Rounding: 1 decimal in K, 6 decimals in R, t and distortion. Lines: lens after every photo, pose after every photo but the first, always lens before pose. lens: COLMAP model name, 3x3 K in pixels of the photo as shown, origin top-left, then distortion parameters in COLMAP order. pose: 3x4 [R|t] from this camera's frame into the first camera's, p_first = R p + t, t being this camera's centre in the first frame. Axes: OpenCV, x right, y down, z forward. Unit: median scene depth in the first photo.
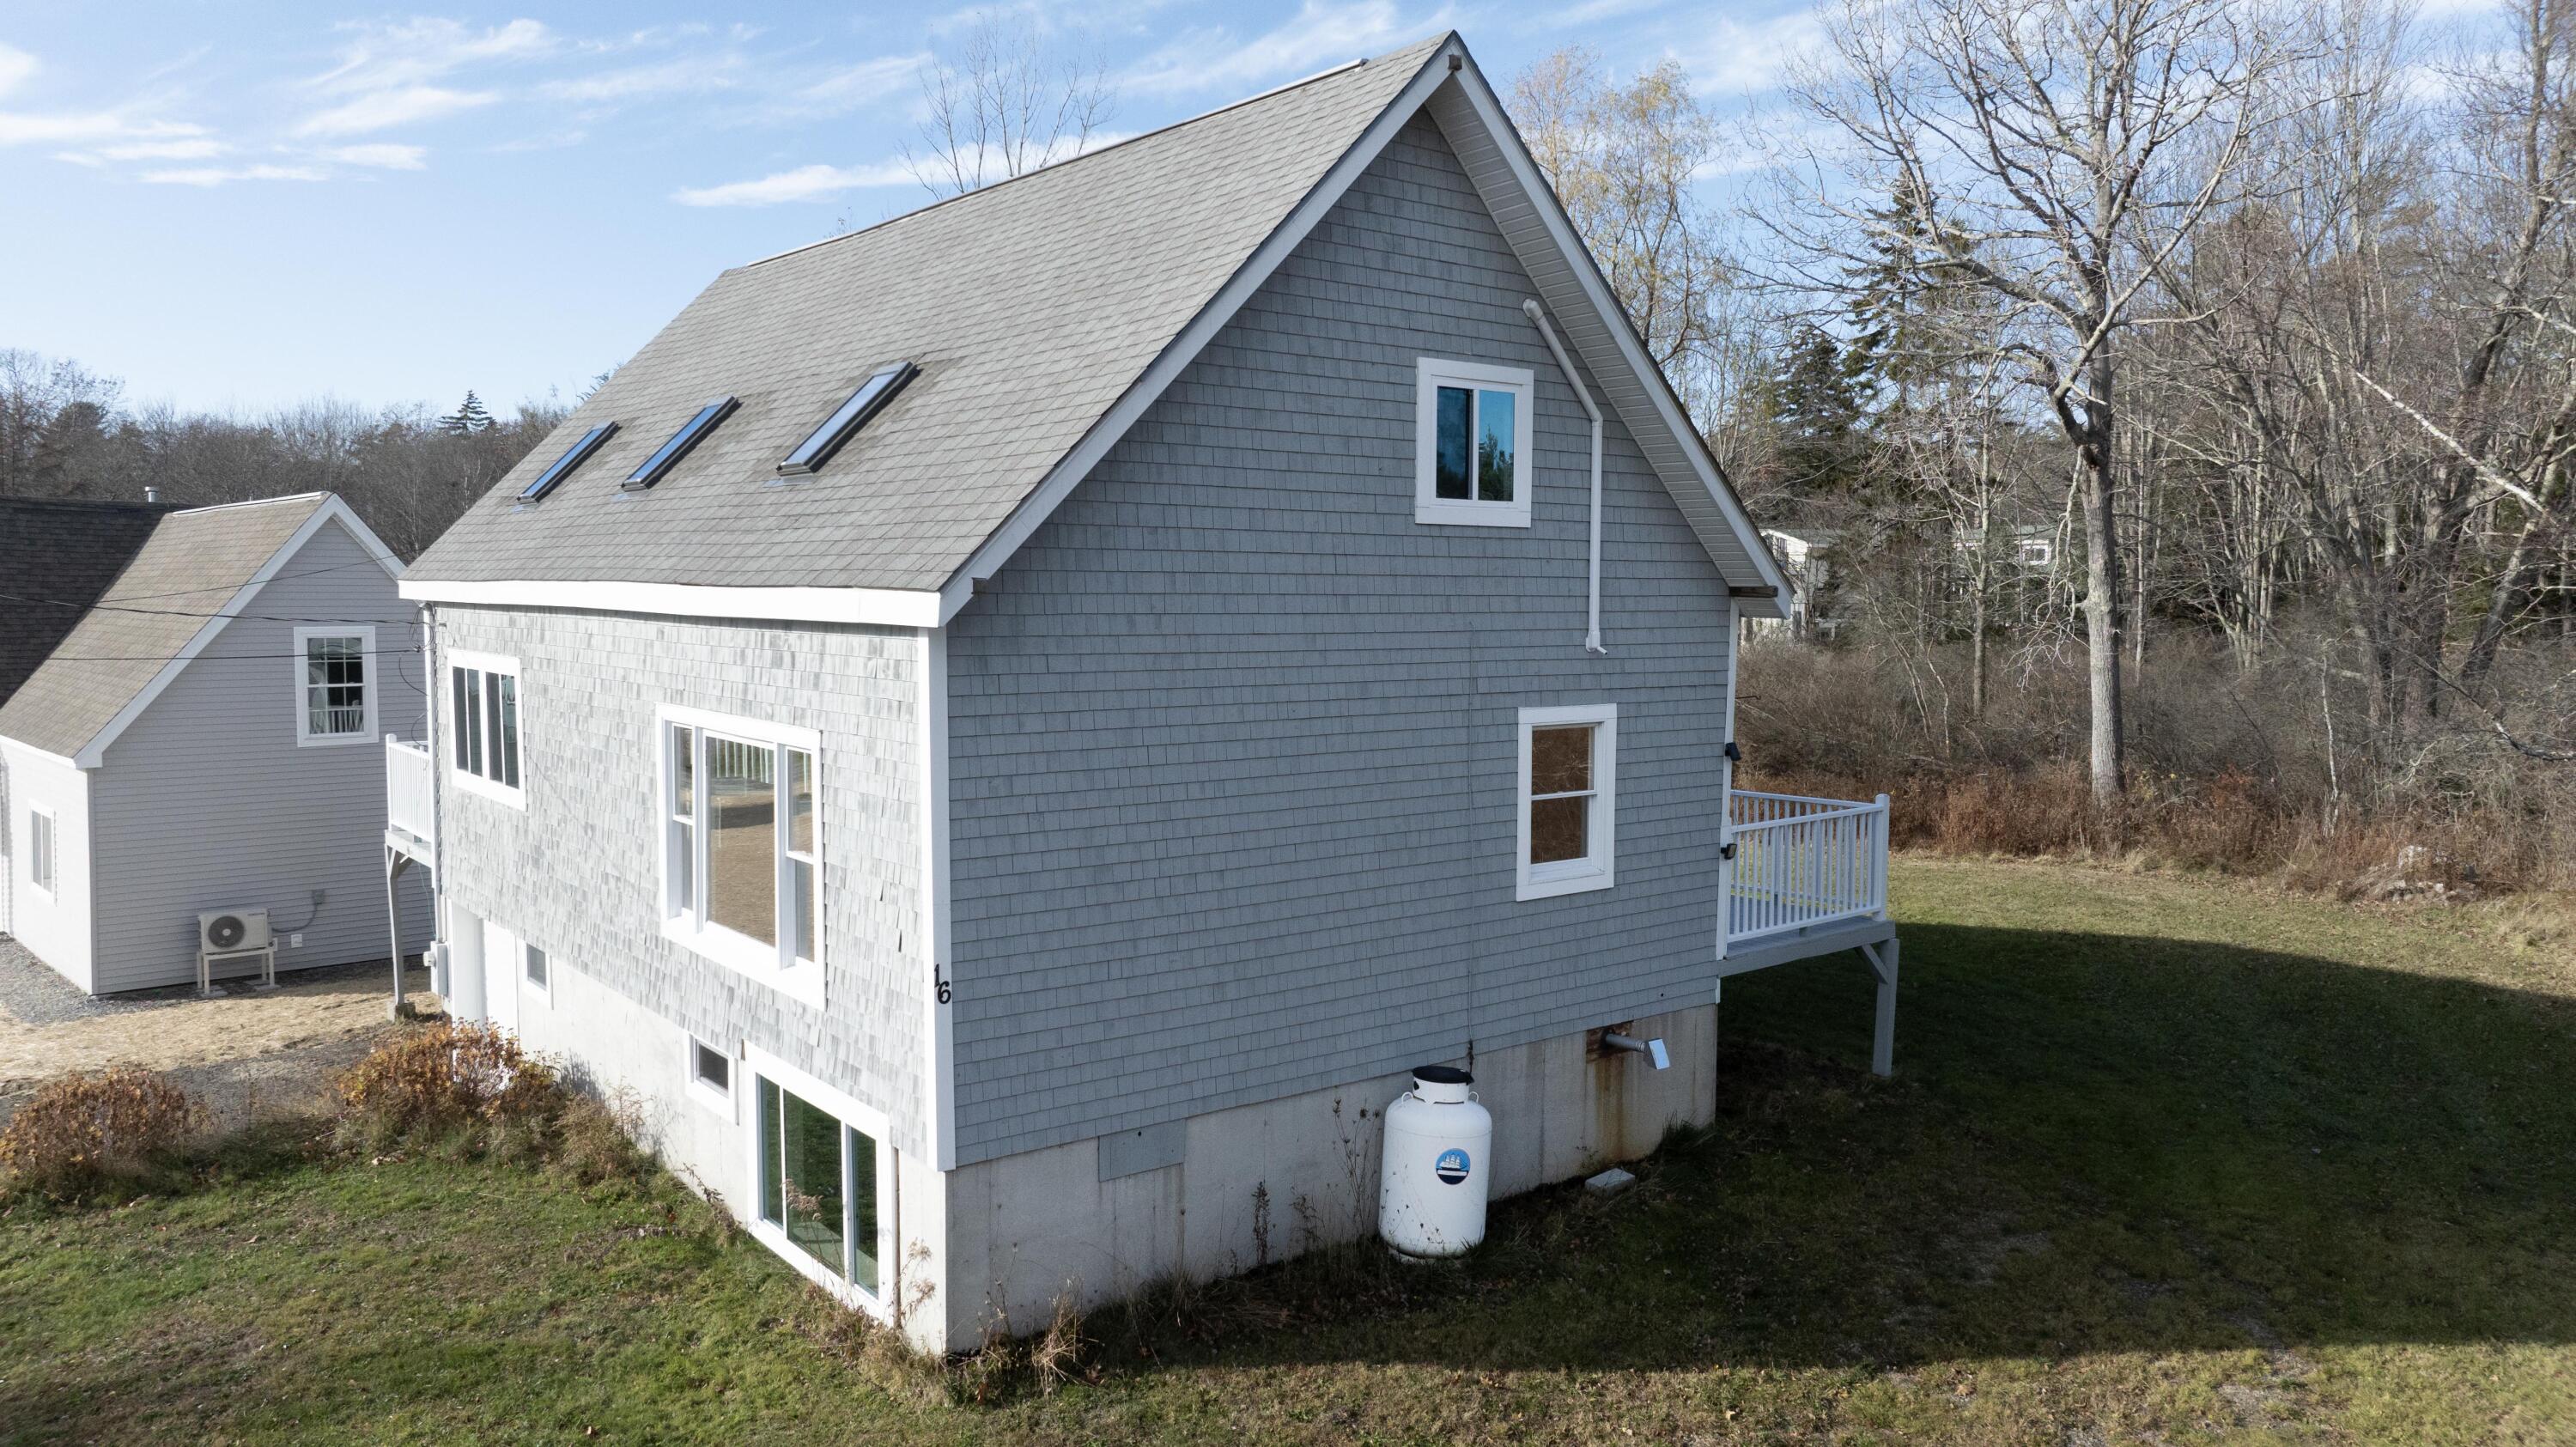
lens RADIAL K [[1822.3, 0, 1286.7], [0, 1822.3, 714.4], [0, 0, 1]] dist [-0.026960, 0.029340]
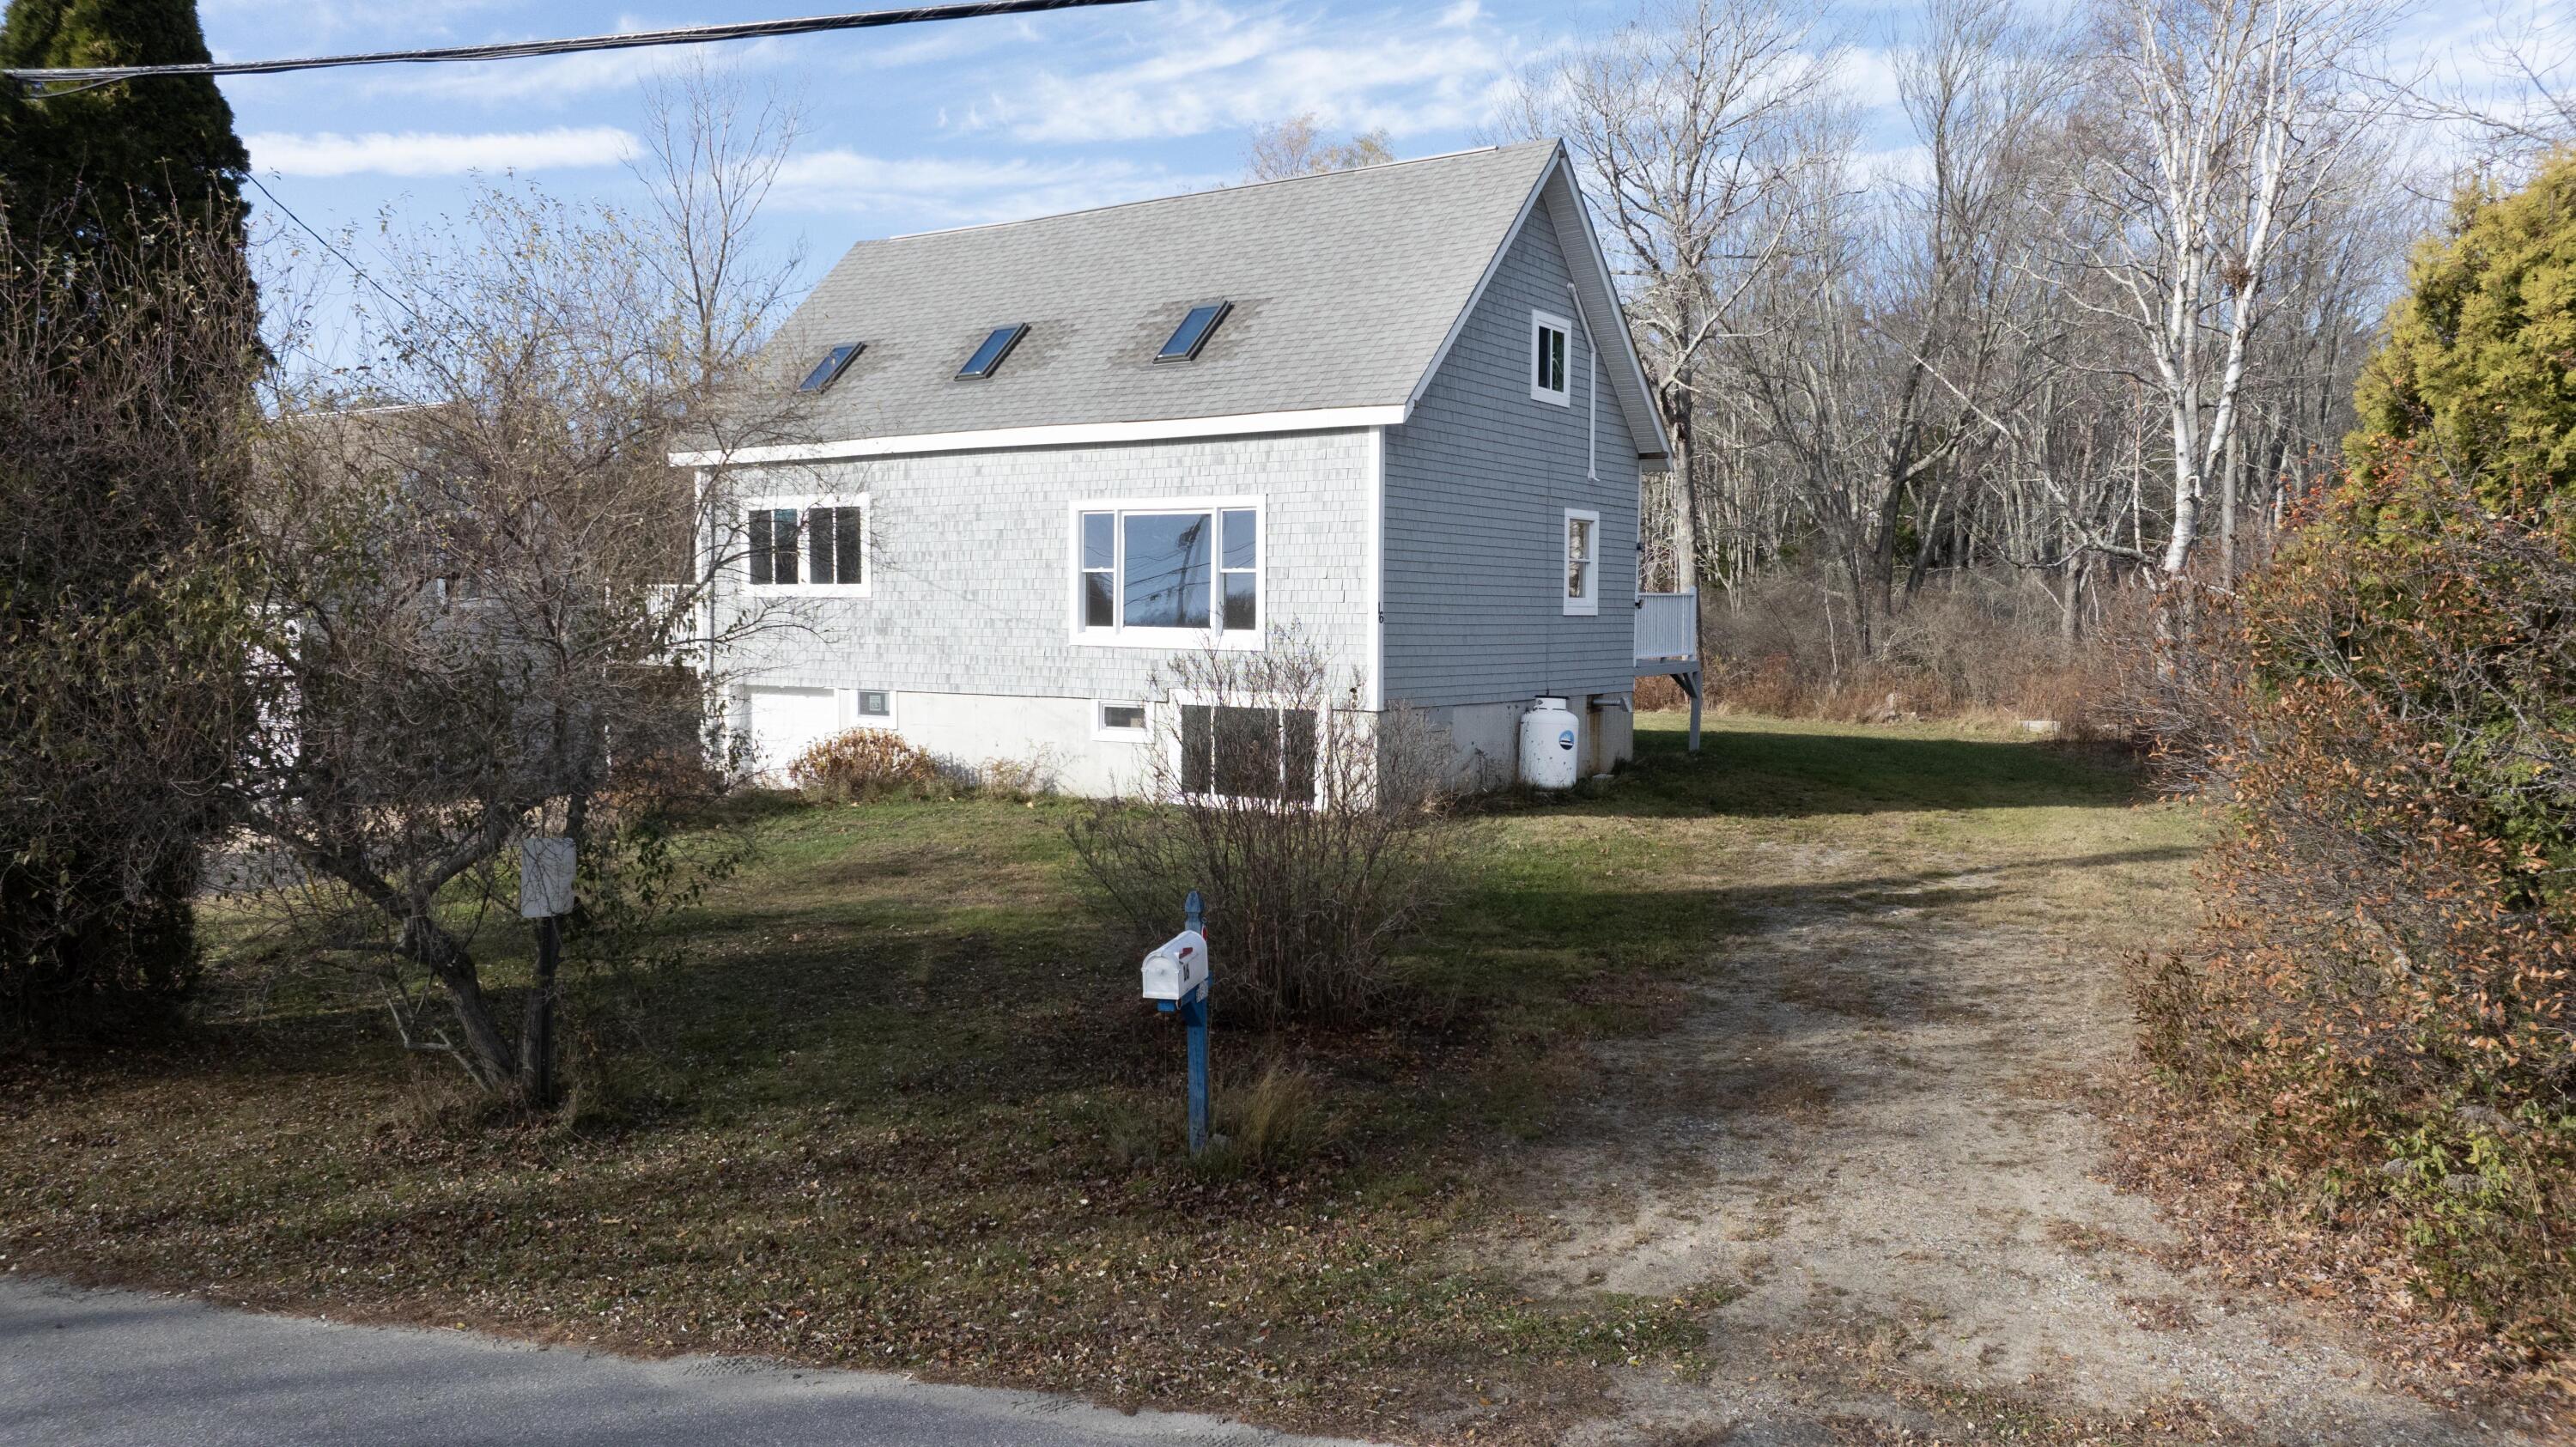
lens RADIAL K [[1822.3, 0, 1294.0], [0, 1822.3, 722.5], [0, 0, 1]] dist [-0.026960, 0.029340]
pose [[0.954860, -0.019876, 0.296392, -0.688086], [0.023008, 0.999710, -0.007080, 0.223100], [-0.296165, 0.013580, 0.955040, -0.666460]]
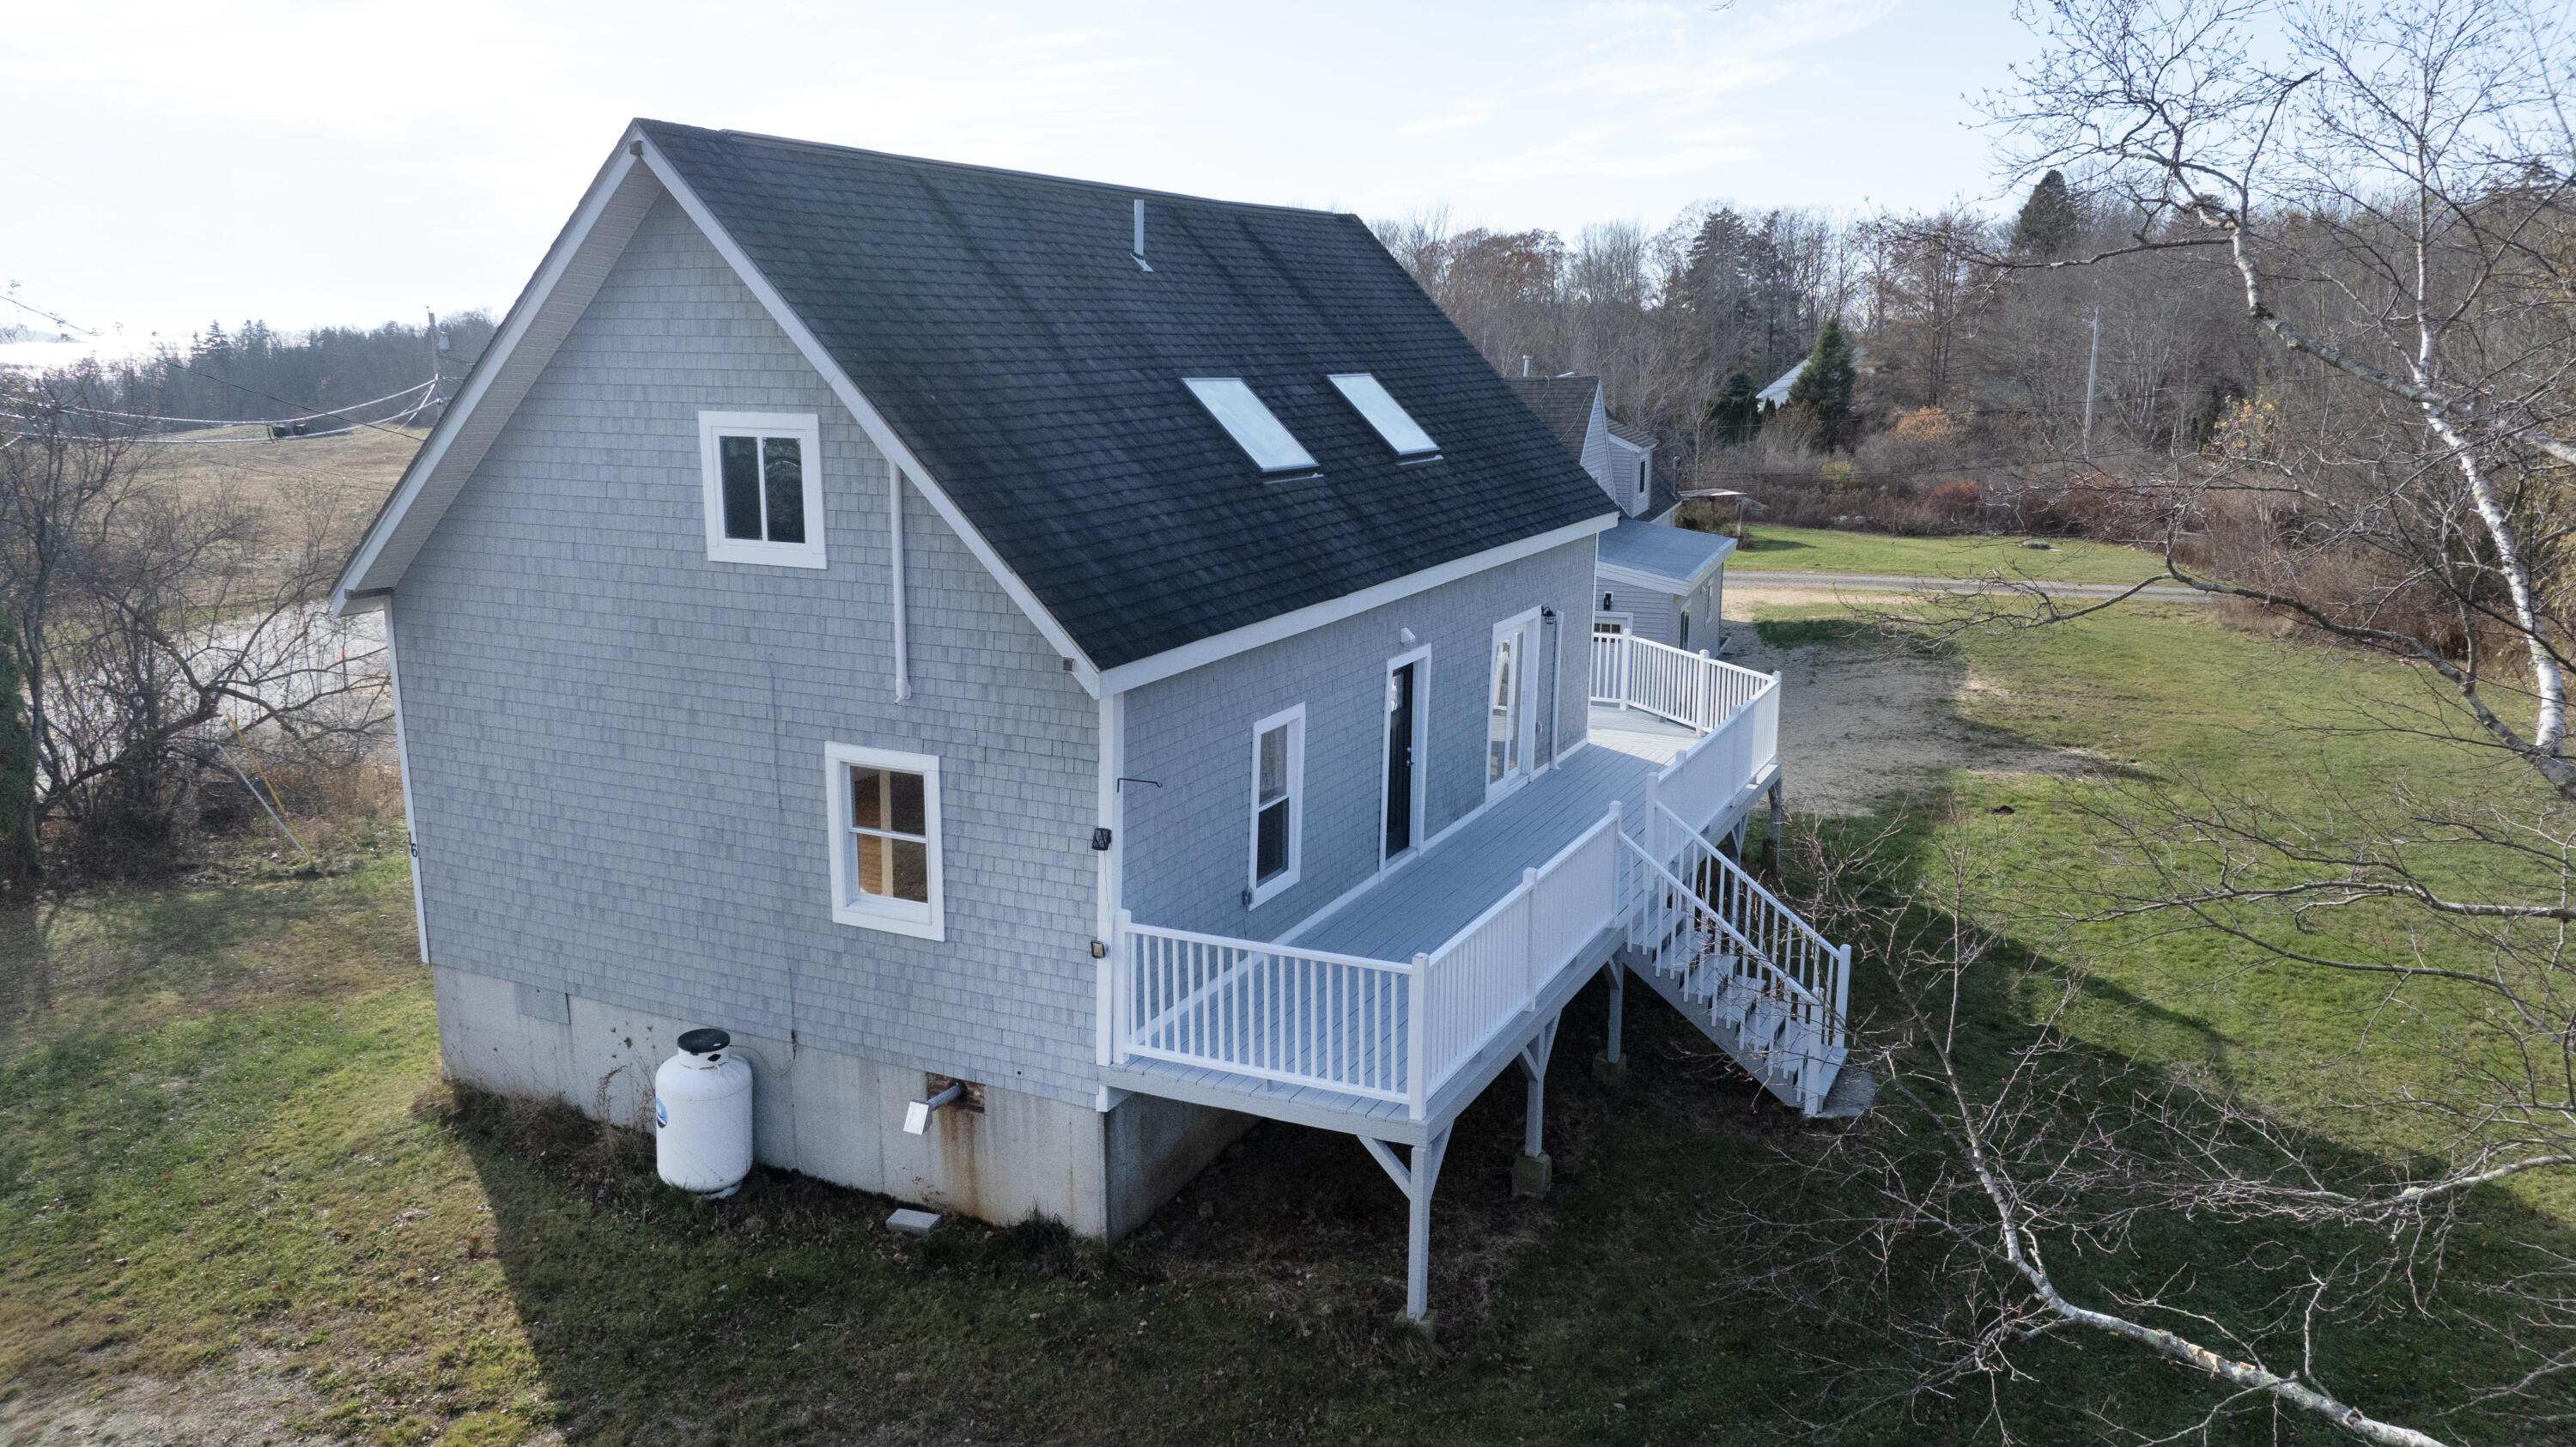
lens RADIAL K [[1822.3, 0, 1279.1], [0, 1822.3, 724.0], [0, 0, 1]] dist [-0.026960, 0.029340]
pose [[0.428625, 0.183819, -0.884585, 1.176860], [-0.067373, 0.982861, 0.171596, -0.212860], [0.900967, -0.013953, 0.433663, 0.800203]]
